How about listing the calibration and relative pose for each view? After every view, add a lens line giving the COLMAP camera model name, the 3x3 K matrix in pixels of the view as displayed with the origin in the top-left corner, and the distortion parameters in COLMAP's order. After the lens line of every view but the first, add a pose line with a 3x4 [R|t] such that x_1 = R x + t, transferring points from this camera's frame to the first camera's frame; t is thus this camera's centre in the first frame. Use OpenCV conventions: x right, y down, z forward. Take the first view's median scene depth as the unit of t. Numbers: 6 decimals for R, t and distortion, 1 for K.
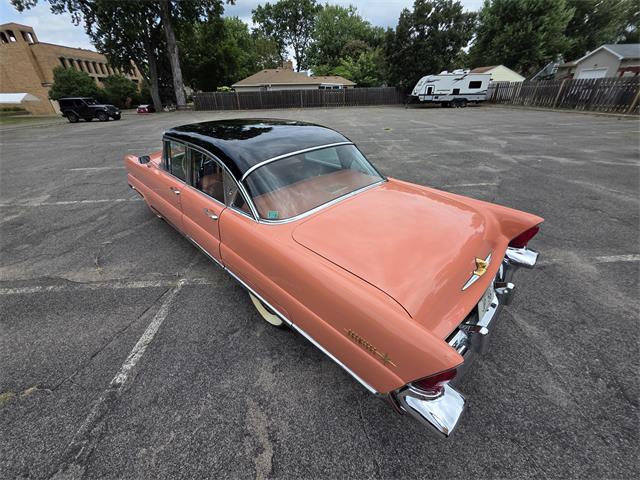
lens RADIAL K [[258.6, 0, 320.0], [0, 258.6, 240.2], [0, 0, 1]] dist [0.004539, -0.001375]
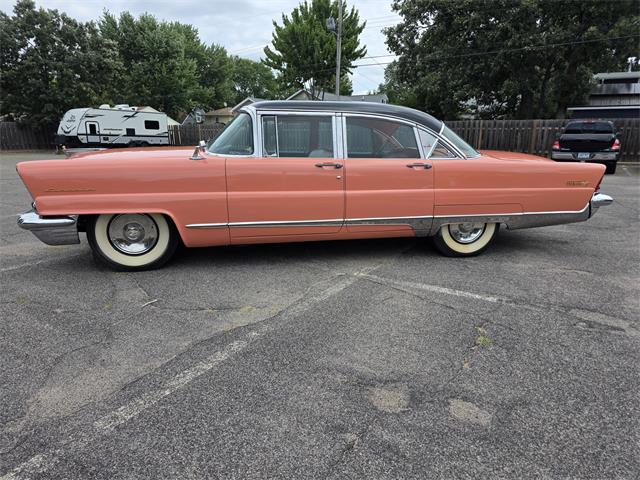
lens RADIAL K [[437.1, 0, 323.5], [0, 437.1, 245.6], [0, 0, 1]] dist [0.043831, -0.038890]
pose [[0.552483, -0.168564, 0.816302, -0.230380], [0.398269, 0.913696, -0.080878, 0.019907], [-0.732219, 0.369791, 0.571935, 0.038264]]
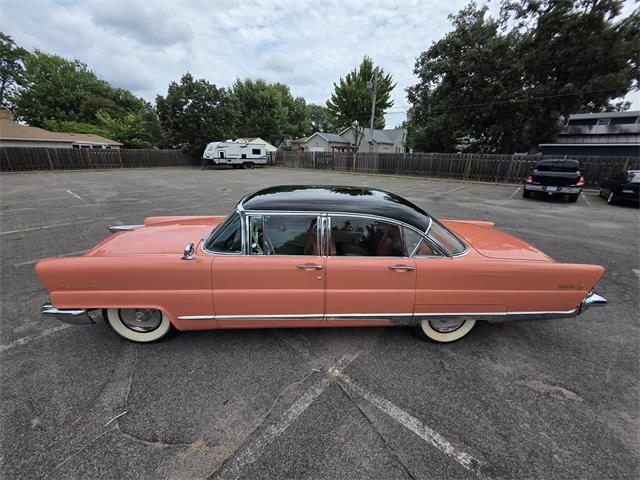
lens RADIAL K [[258.6, 0, 322.6], [0, 258.6, 241.0], [0, 0, 1]] dist [0.004539, -0.001375]
pose [[0.678540, -0.203412, 0.705837, -0.146204], [0.338428, 0.939406, -0.054616, -0.027860], [-0.651958, 0.275934, 0.706265, 0.043149]]
